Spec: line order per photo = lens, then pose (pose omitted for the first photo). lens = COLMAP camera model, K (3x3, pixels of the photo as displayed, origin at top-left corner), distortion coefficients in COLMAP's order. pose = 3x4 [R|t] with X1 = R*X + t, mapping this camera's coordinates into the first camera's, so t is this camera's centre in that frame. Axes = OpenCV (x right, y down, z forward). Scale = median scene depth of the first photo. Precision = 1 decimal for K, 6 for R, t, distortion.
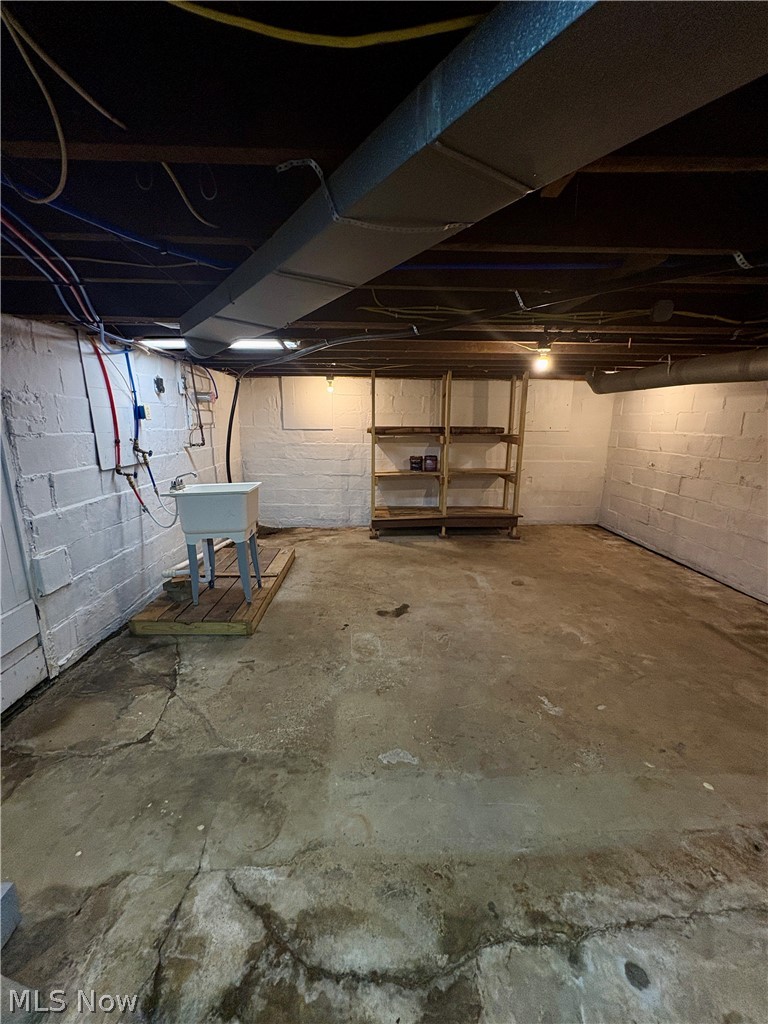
lens RADIAL K [[409.2, 0, 386.8], [0, 409.2, 515.4], [0, 0, 1]] dist [0.000874, 0.000480]
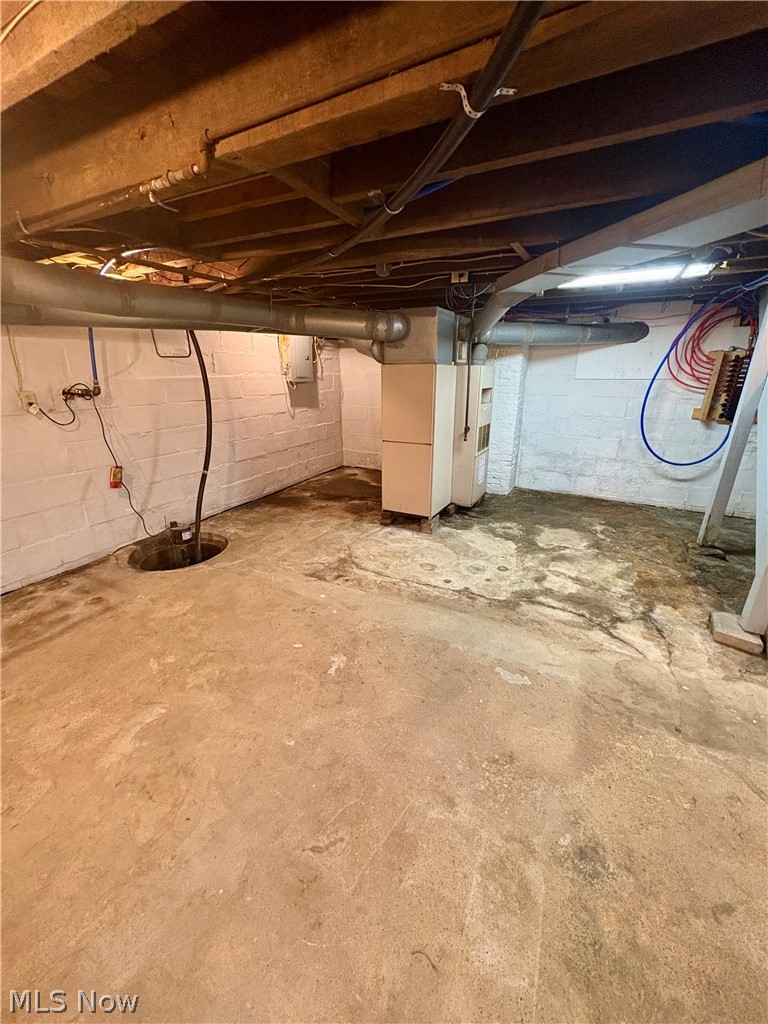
lens RADIAL K [[409.2, 0, 384.2], [0, 409.2, 513.3], [0, 0, 1]] dist [0.000874, 0.000480]
pose [[-0.871619, -0.173753, 0.458356, -0.126133], [0.100292, 0.852075, 0.513722, -0.490154], [-0.479814, 0.493739, -0.725259, 2.214179]]
